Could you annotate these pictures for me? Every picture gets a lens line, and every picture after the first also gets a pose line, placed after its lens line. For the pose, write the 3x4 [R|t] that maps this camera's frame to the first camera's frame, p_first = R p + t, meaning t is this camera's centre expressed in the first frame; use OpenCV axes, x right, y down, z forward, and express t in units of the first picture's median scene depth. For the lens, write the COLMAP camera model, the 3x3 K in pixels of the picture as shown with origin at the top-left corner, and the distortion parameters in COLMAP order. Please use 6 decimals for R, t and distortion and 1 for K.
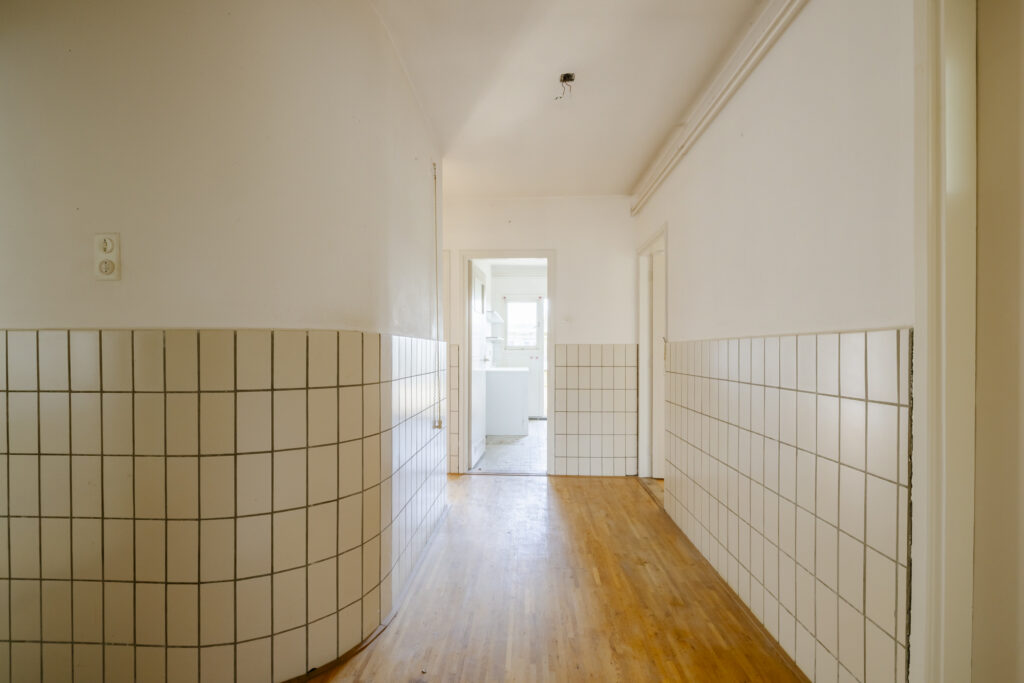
lens RADIAL K [[433.7, 0, 512.4], [0, 433.7, 347.4], [0, 0, 1]] dist [0.001239, 0.000240]
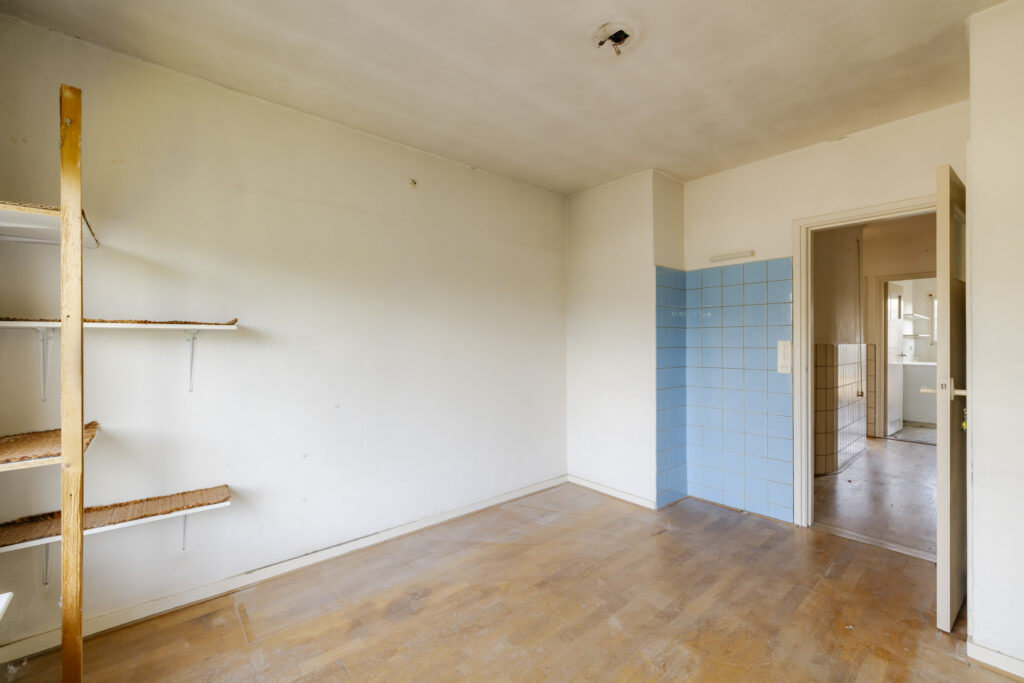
lens RADIAL K [[433.7, 0, 512.4], [0, 433.7, 347.4], [0, 0, 1]] dist [0.001239, 0.000240]
pose [[0.690129, 0.004461, -0.723673, 0.079590], [0.011019, 0.999800, 0.016671, -0.032063], [0.723603, -0.019479, 0.689942, -0.792526]]
